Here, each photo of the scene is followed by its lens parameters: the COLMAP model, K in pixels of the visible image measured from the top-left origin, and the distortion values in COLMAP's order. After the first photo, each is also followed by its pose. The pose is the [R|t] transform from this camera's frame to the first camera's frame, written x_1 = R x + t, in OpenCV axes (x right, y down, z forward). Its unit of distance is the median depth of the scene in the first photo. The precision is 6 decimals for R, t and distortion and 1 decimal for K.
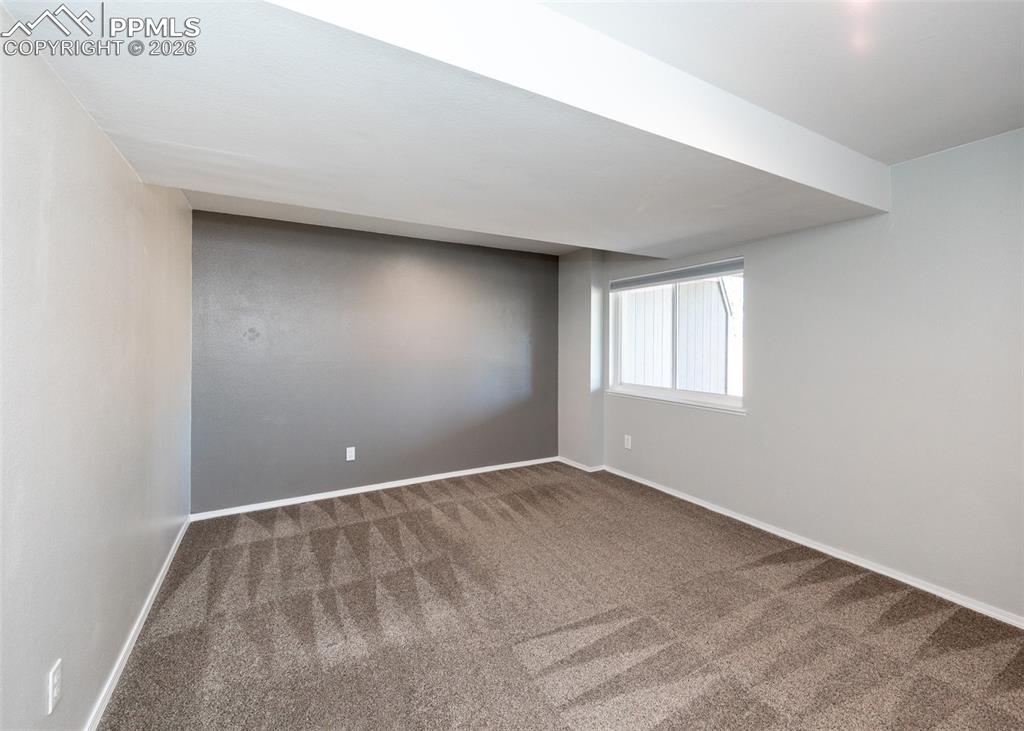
lens RADIAL K [[436.3, 0, 513.9], [0, 436.3, 342.3], [0, 0, 1]] dist [-0.000465, -0.000338]
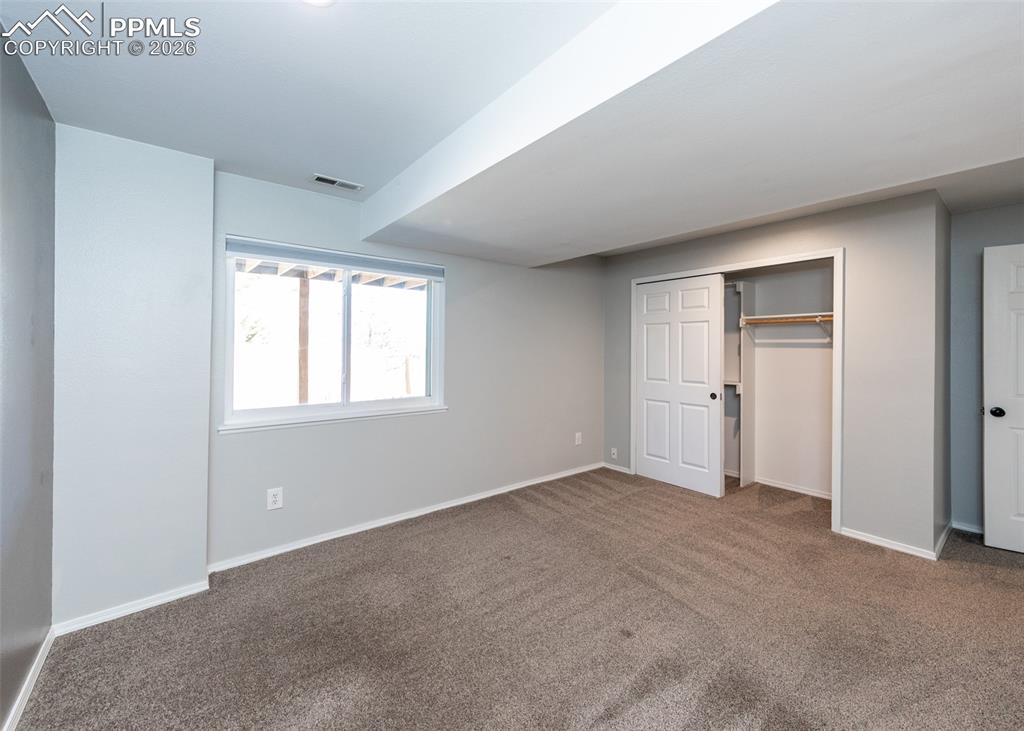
lens RADIAL K [[436.3, 0, 513.9], [0, 436.3, 342.3], [0, 0, 1]] dist [-0.000465, -0.000338]
pose [[-0.191791, -0.000510, 0.981436, -0.482701], [-0.009752, 0.999951, -0.001387, -0.005220], [-0.981387, -0.009837, -0.191787, 0.856947]]
